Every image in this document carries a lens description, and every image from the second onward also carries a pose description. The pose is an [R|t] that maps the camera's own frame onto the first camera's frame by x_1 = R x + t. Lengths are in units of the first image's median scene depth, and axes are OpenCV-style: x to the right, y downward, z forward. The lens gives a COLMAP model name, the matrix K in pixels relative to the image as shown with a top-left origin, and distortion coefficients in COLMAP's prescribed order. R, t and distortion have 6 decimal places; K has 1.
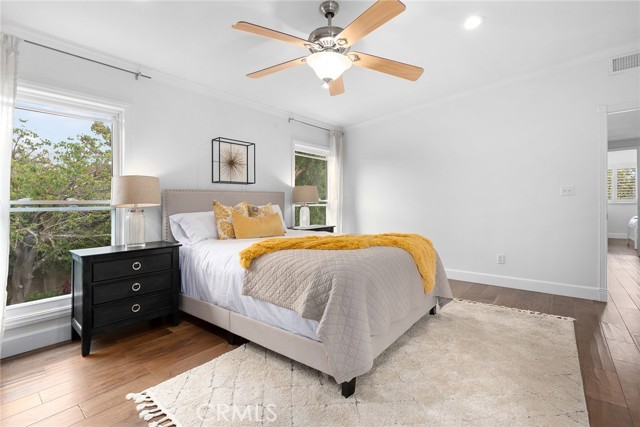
lens RADIAL K [[292.1, 0, 317.9], [0, 292.1, 207.0], [0, 0, 1]] dist [-0.008107, 0.001209]
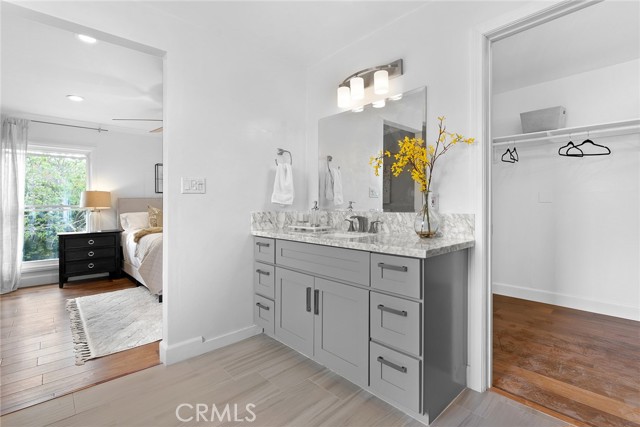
lens RADIAL K [[292.1, 0, 323.0], [0, 292.1, 212.6], [0, 0, 1]] dist [-0.008107, 0.001209]
pose [[0.992711, 0.008514, -0.120216, 1.045153], [-0.007317, 0.999919, 0.010397, -0.005239], [0.120295, -0.009441, 0.992693, -0.618103]]
